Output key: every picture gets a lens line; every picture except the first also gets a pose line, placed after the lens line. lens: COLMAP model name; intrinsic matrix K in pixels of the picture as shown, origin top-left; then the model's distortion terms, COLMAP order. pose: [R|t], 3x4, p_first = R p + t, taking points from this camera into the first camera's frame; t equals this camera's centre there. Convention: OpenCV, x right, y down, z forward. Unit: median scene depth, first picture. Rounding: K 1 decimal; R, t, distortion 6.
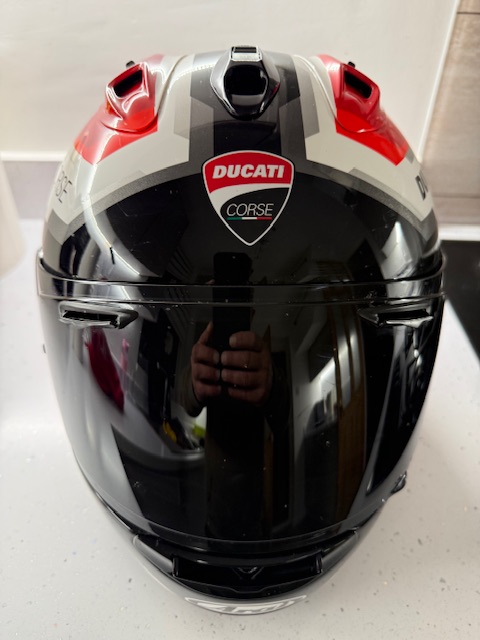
lens RADIAL K [[502.0, 0, 239.2], [0, 502.0, 315.8], [0, 0, 1]] dist [-0.039113, 0.007941]
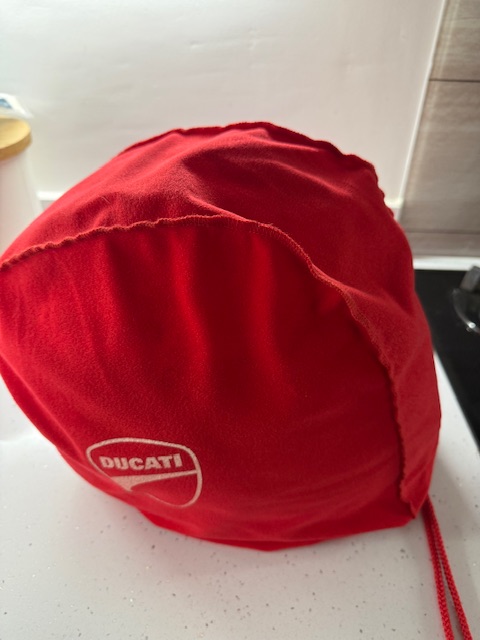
lens RADIAL K [[502.0, 0, 240.4], [0, 502.0, 316.8], [0, 0, 1]] dist [-0.039113, 0.007941]
pose [[0.999914, 0.005470, -0.011938, 0.008212], [-0.005837, 0.999505, -0.030914, -0.008587], [0.011763, 0.030981, 0.999451, -0.171355]]
